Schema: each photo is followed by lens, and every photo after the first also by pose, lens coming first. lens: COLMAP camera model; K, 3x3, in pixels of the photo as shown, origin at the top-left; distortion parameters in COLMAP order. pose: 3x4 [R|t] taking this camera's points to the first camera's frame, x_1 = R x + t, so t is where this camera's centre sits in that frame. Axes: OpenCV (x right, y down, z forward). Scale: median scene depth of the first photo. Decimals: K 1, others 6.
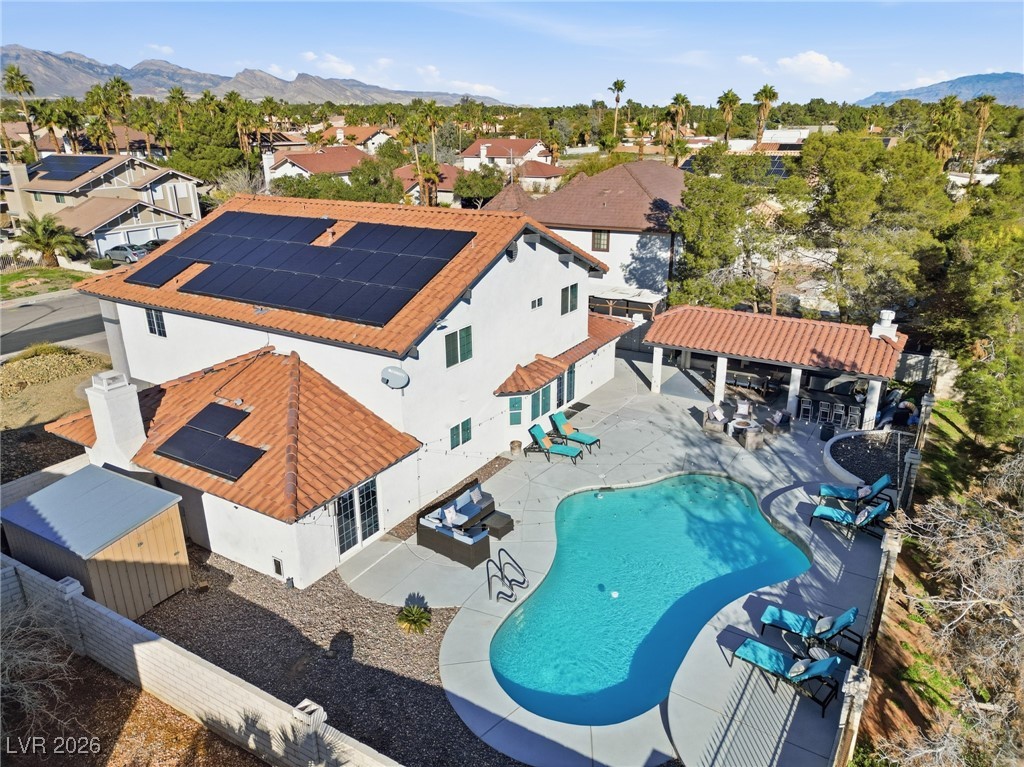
lens RADIAL K [[714.3, 0, 509.6], [0, 714.3, 382.9], [0, 0, 1]] dist [0.070425, -0.064614]
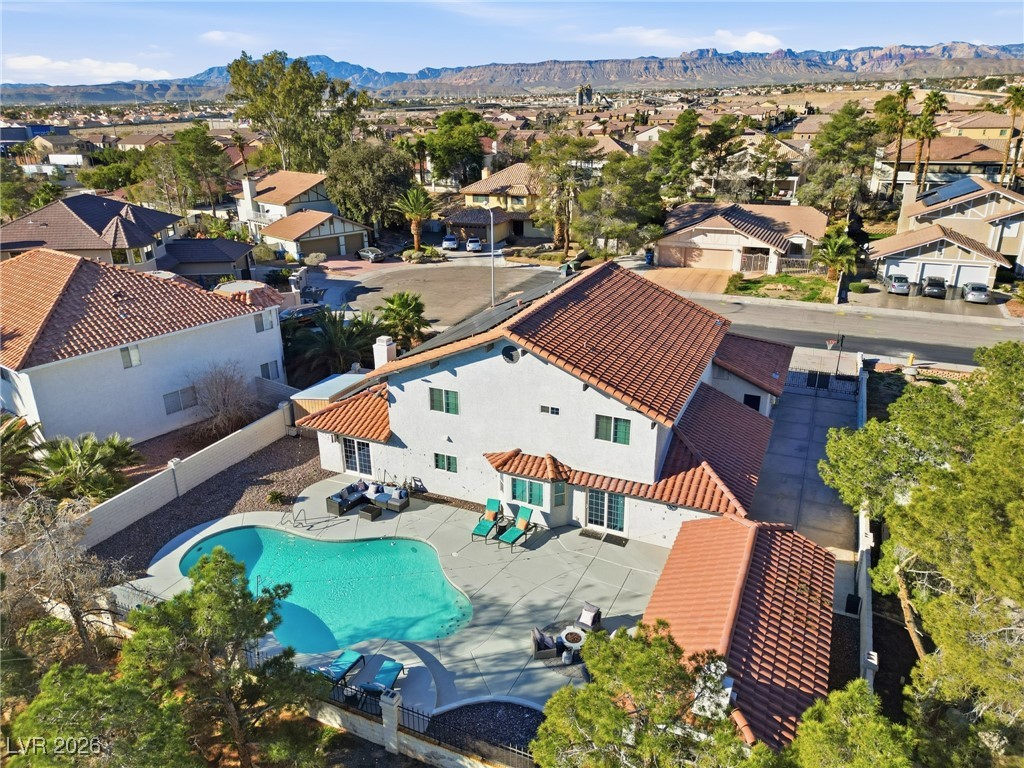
lens RADIAL K [[714.3, 0, 509.6], [0, 714.3, 383.4], [0, 0, 1]] dist [0.070425, -0.064614]
pose [[0.139528, 0.363669, -0.921019, 1.088846], [-0.329266, 0.894230, 0.303210, -0.489819], [0.933871, 0.260954, 0.244514, 0.706815]]
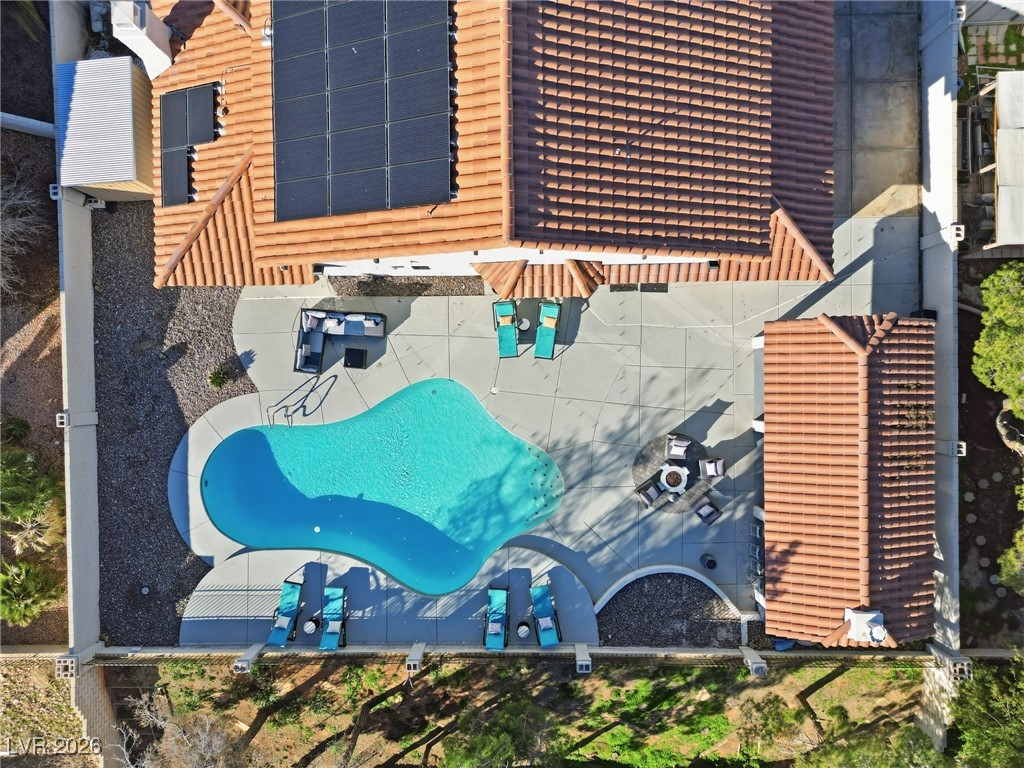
lens RADIAL K [[714.5, 0, 510.0], [0, 714.5, 381.5], [0, 0, 1]] dist [0.086746, -0.100184]
pose [[0.541925, 0.840425, 0.001765, 0.126294], [-0.266383, 0.169777, 0.948797, -0.816841], [0.797093, -0.514647, 0.315882, 0.686639]]
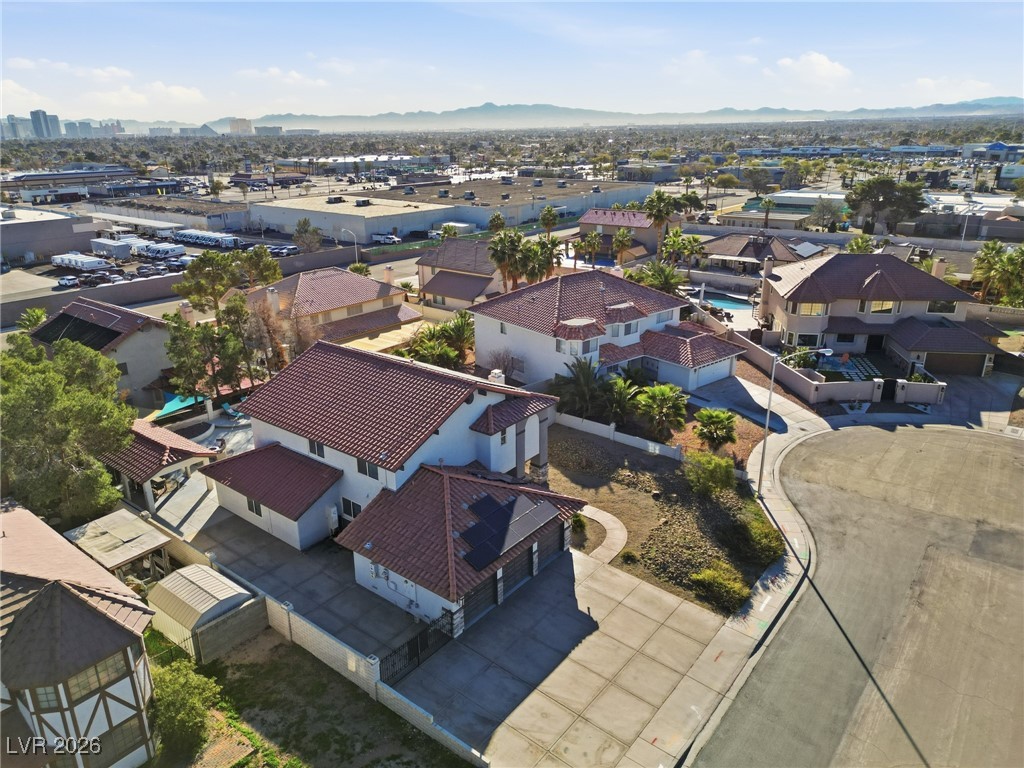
lens RADIAL K [[714.3, 0, 509.6], [0, 714.3, 383.4], [0, 0, 1]] dist [0.070425, -0.064614]
pose [[-0.994518, -0.015072, 0.103471, -0.714111], [0.054285, 0.771329, 0.634118, -1.366419], [-0.089368, 0.636258, -0.766282, 2.506590]]
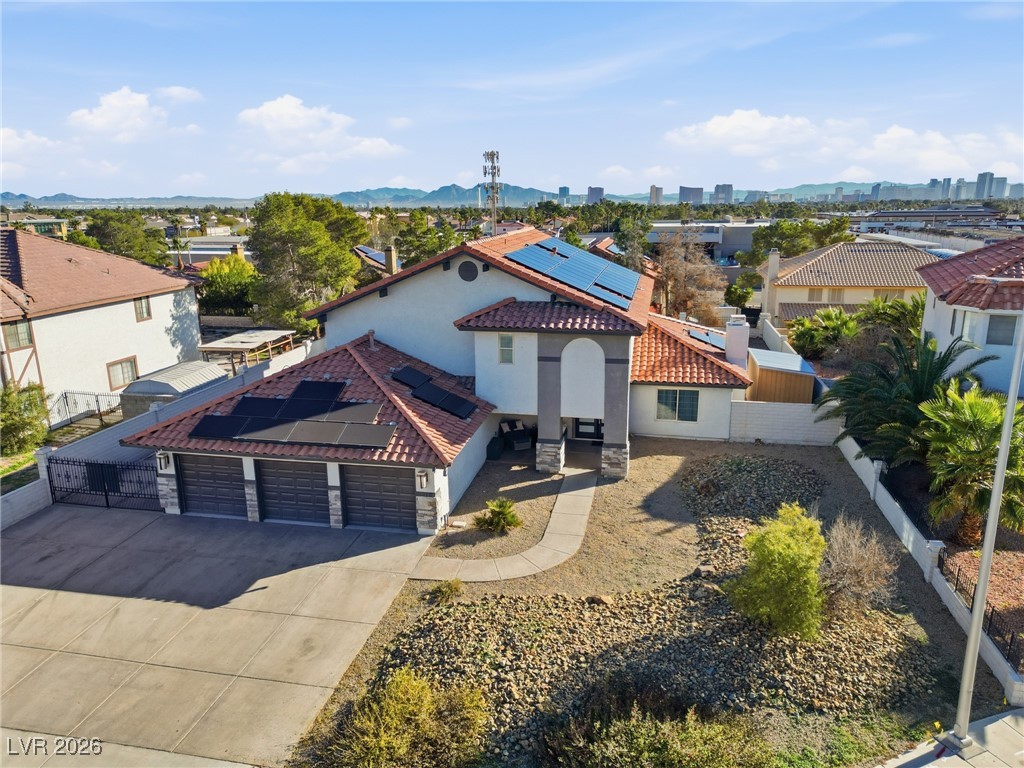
lens RADIAL K [[714.3, 0, 509.6], [0, 714.3, 383.4], [0, 0, 1]] dist [0.070425, -0.064614]
pose [[-0.345173, -0.219179, 0.912588, -1.513225], [0.332746, 0.880609, 0.337355, -0.477374], [-0.877574, 0.420106, -0.231031, 1.521033]]
